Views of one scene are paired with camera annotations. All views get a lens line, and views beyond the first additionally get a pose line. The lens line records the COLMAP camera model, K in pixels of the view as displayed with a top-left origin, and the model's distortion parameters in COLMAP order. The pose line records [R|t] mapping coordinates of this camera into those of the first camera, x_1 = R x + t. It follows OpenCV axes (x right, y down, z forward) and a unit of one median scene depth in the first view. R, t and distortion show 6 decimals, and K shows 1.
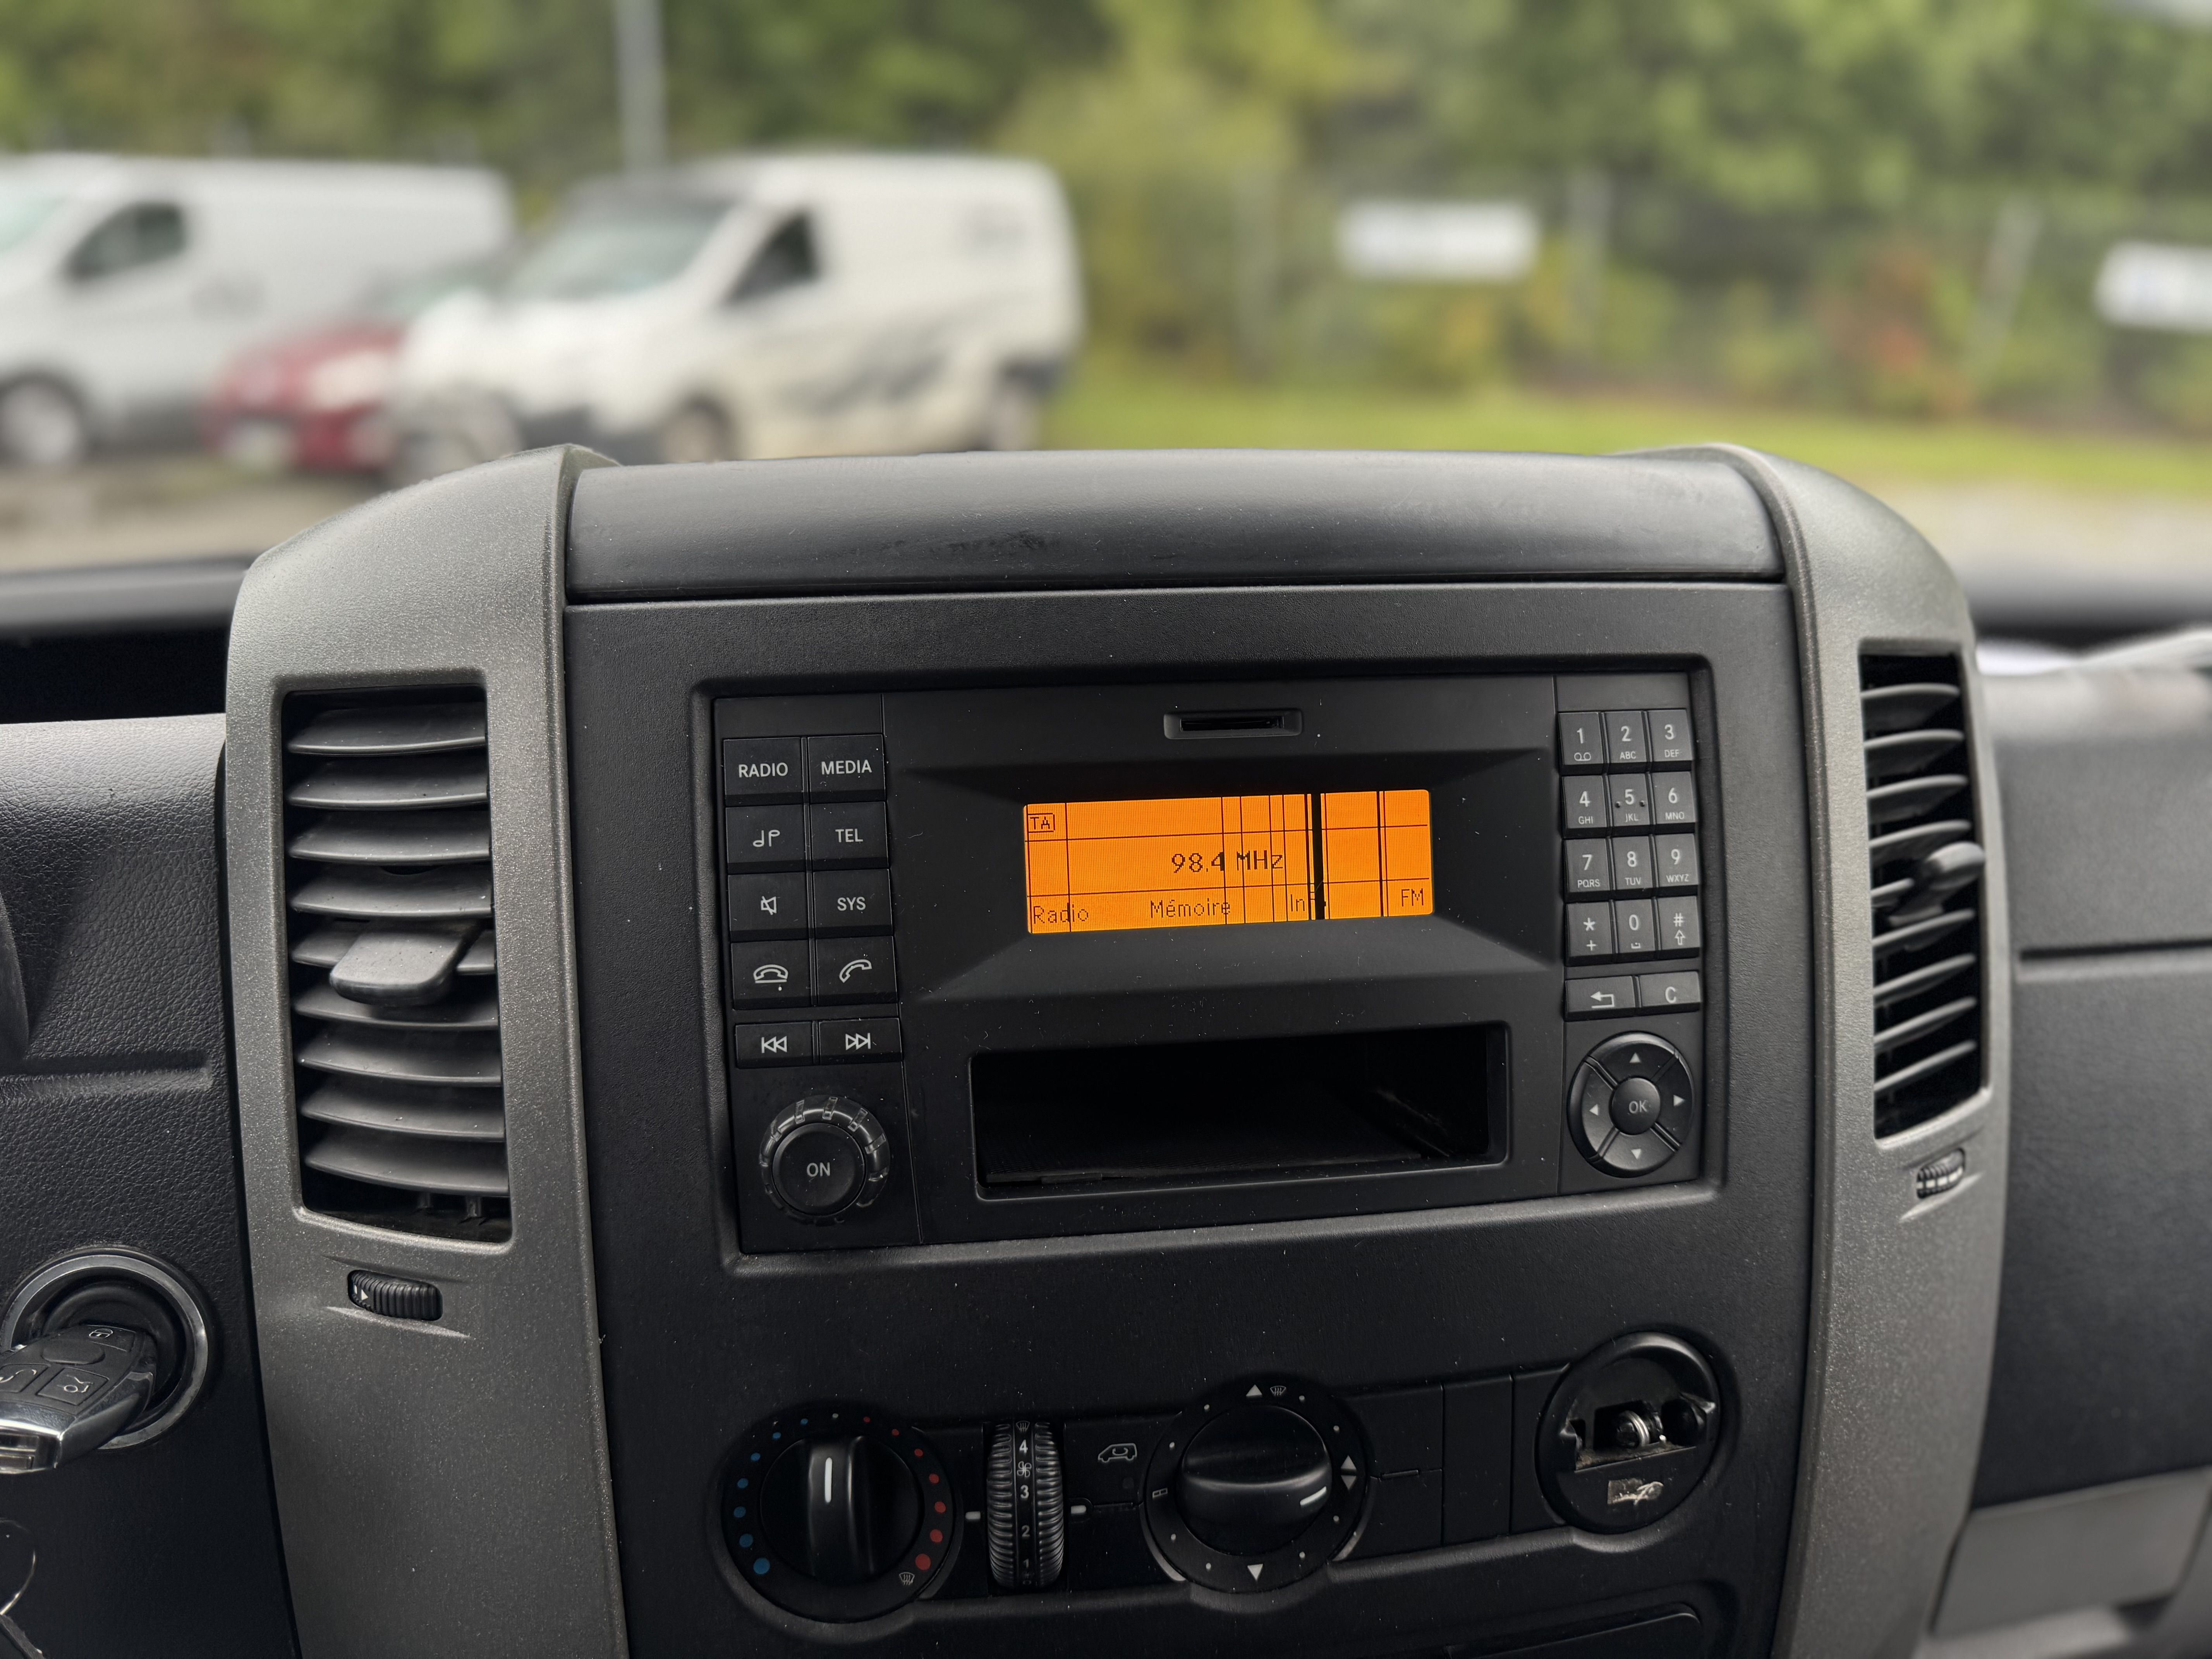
lens RADIAL K [[1618.5, 0, 1106.0], [0, 1618.5, 829.5], [0, 0, 1]] dist [0.145638, -0.372227]
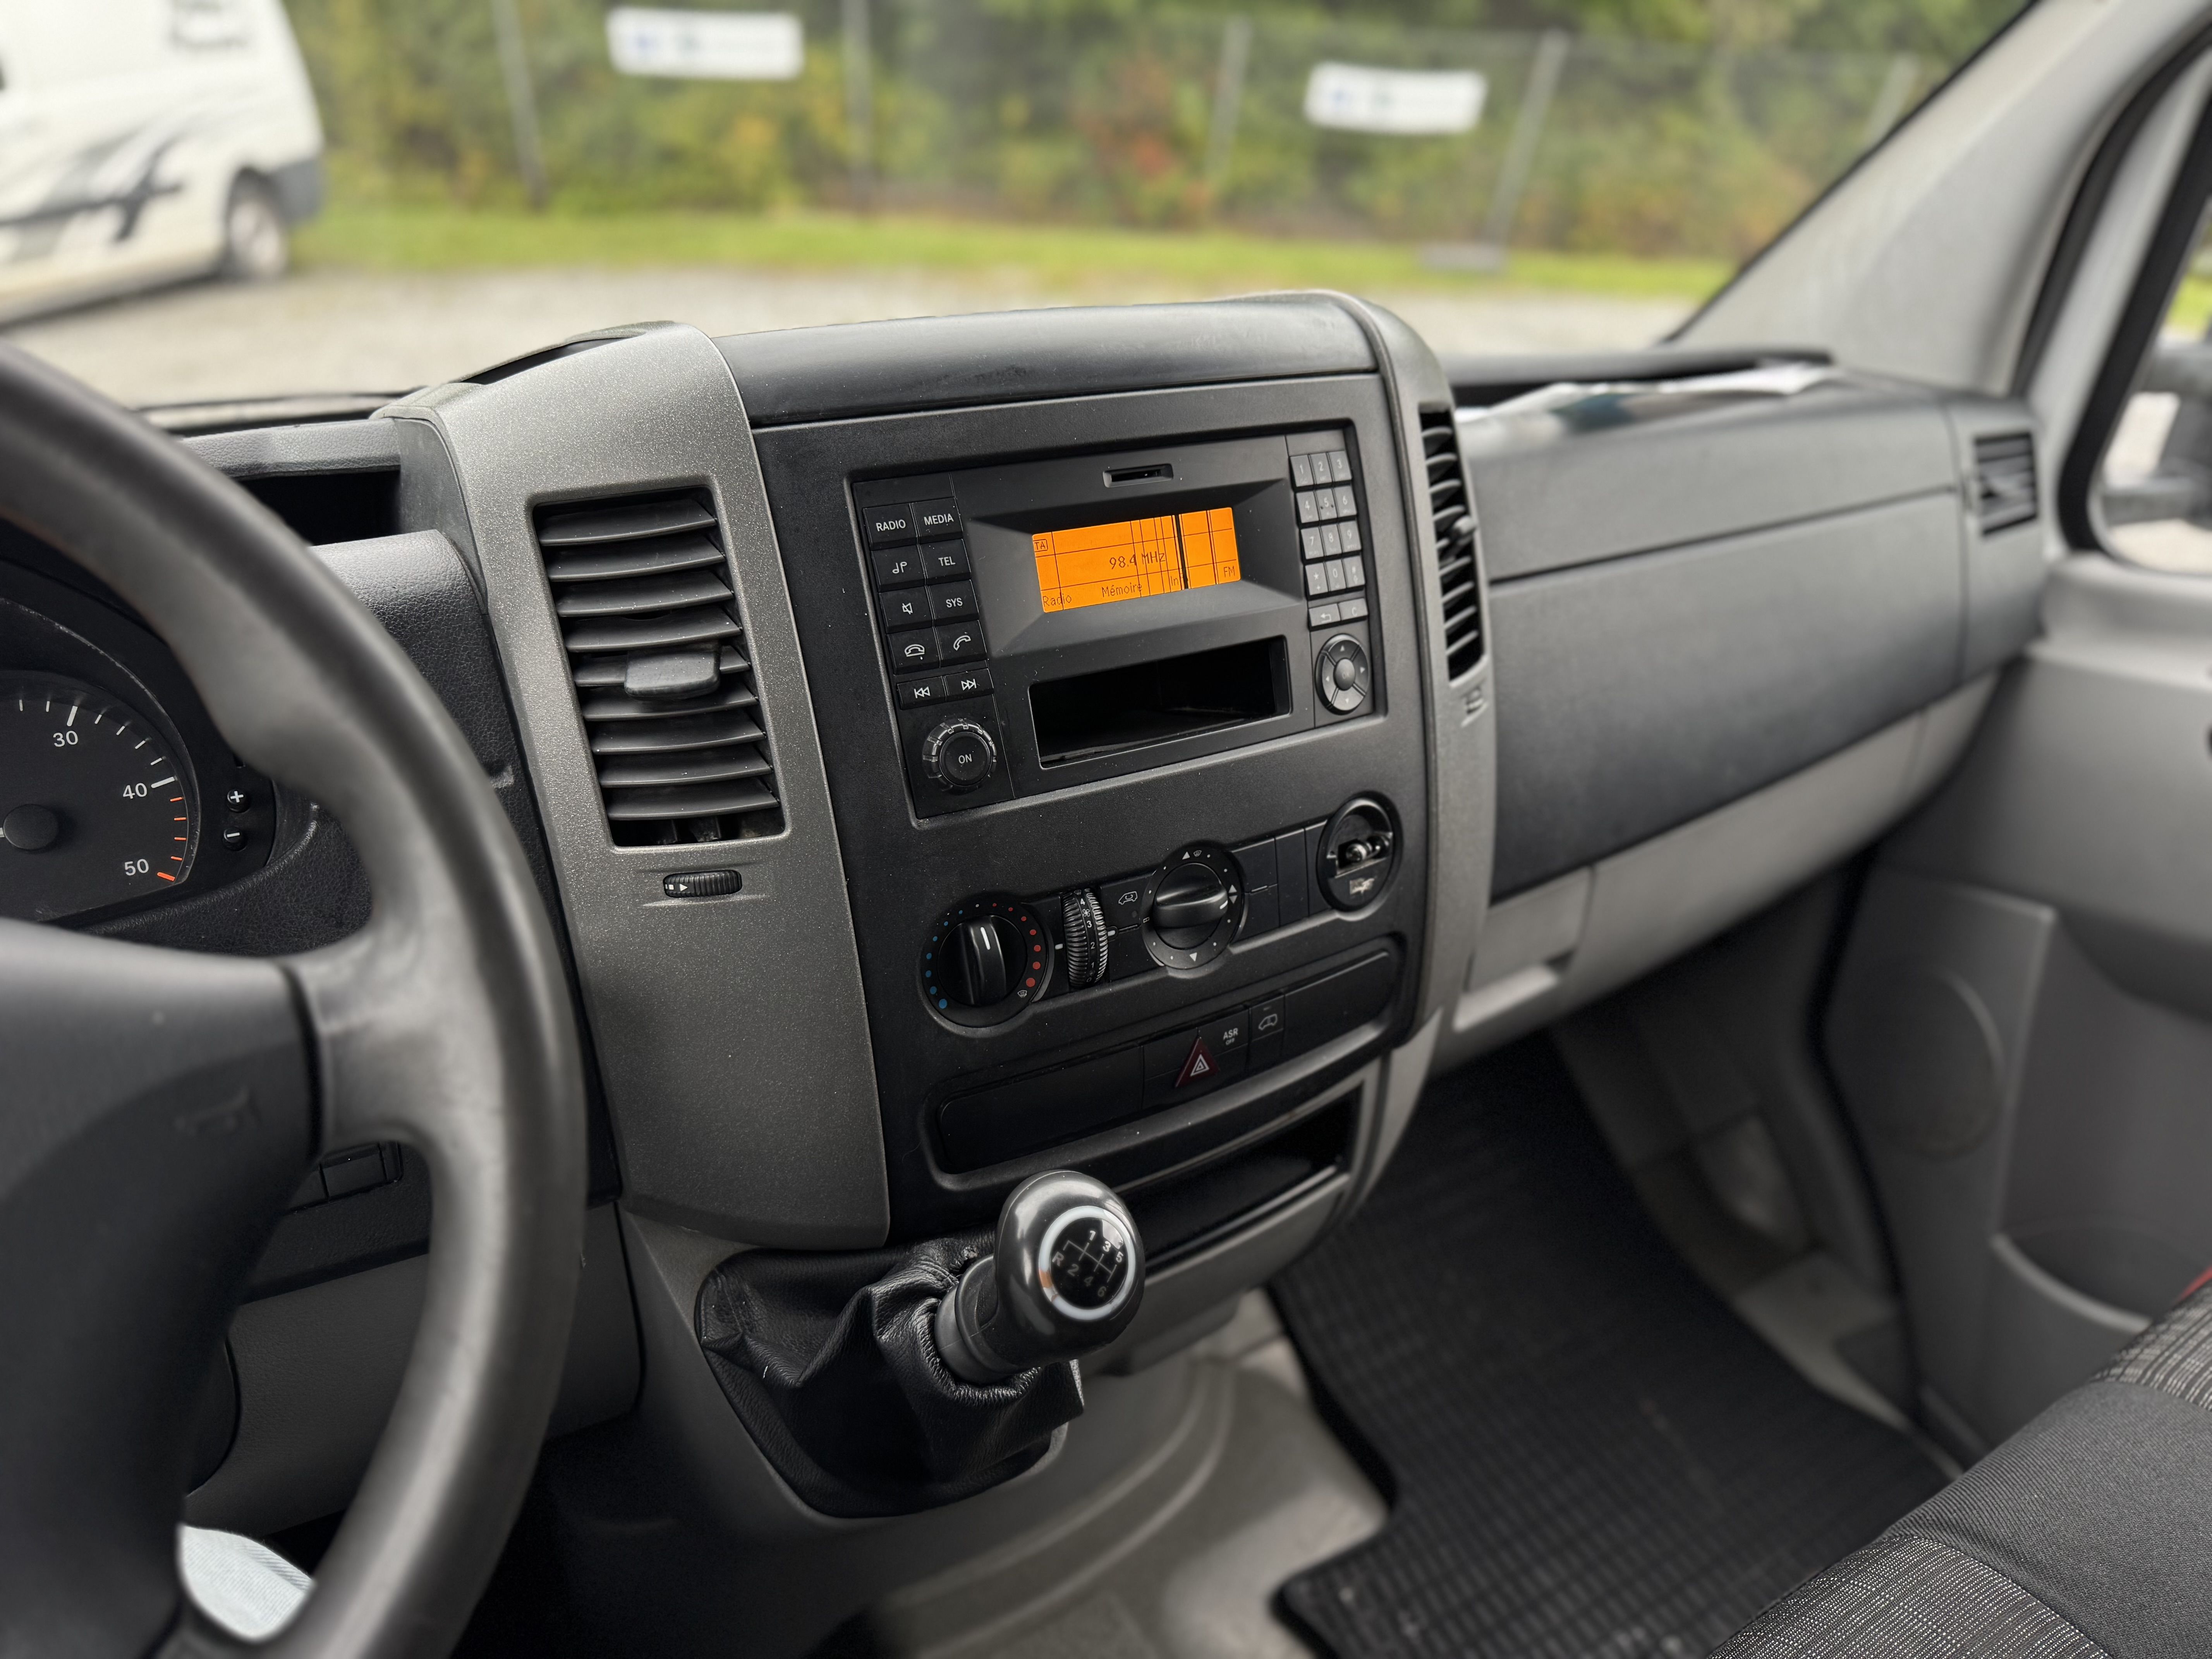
lens RADIAL K [[1561.7, 0, 1127.8], [0, 1561.7, 850.4], [0, 0, 1]] dist [0.137003, -0.207626]
pose [[0.909672, -0.170461, 0.378735, -0.607084], [0.122150, 0.981369, 0.148305, 0.073390], [-0.396959, -0.088647, 0.913545, -0.532575]]
